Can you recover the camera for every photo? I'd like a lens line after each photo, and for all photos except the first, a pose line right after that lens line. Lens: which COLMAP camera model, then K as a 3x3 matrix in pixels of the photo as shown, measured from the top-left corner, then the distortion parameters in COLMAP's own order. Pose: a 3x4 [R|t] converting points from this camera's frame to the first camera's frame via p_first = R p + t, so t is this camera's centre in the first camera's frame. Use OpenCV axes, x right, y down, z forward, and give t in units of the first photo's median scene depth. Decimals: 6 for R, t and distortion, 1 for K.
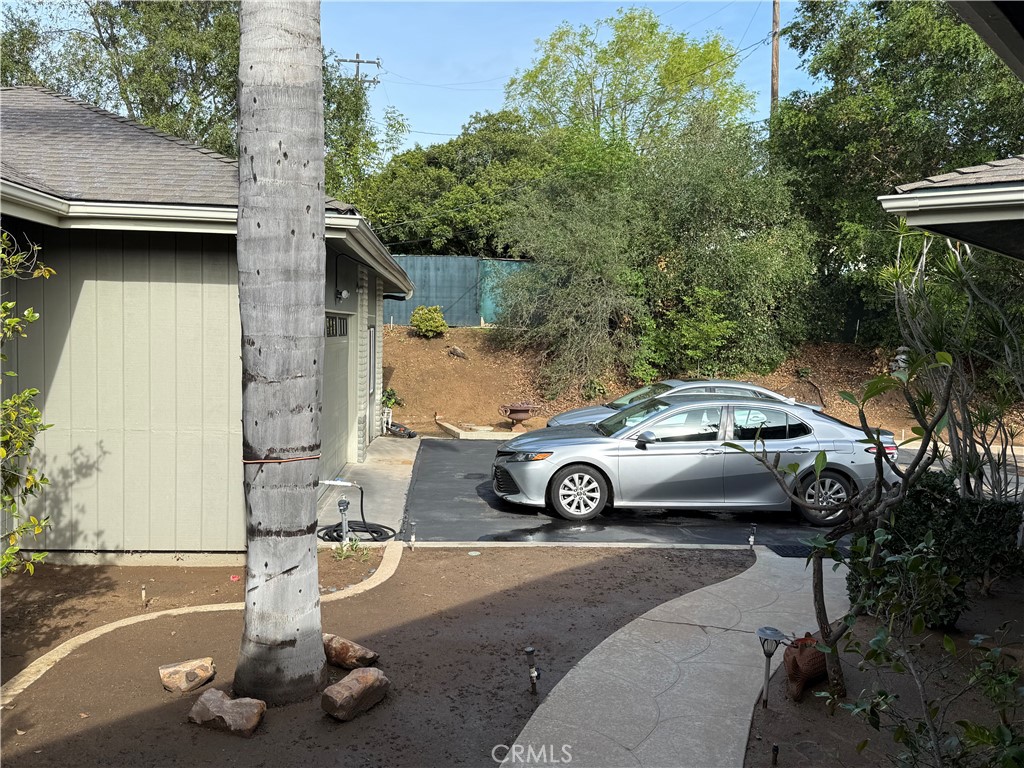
lens RADIAL K [[896.5, 0, 511.0], [0, 896.5, 382.9], [0, 0, 1]] dist [0.002081, -0.001048]
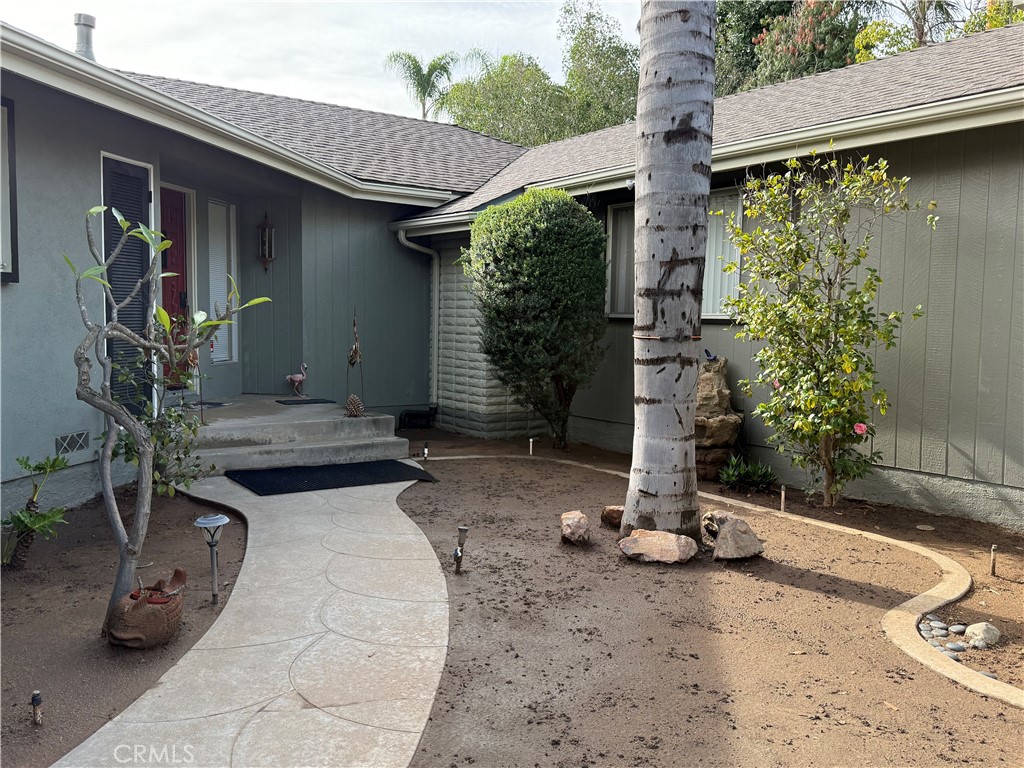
lens RADIAL K [[896.5, 0, 510.1], [0, 896.5, 384.1], [0, 0, 1]] dist [0.002081, -0.001048]
pose [[-0.869403, 0.013165, -0.493928, 0.408556], [-0.060132, 0.989396, 0.132214, 0.008268], [0.490431, 0.144648, -0.859392, 1.643820]]
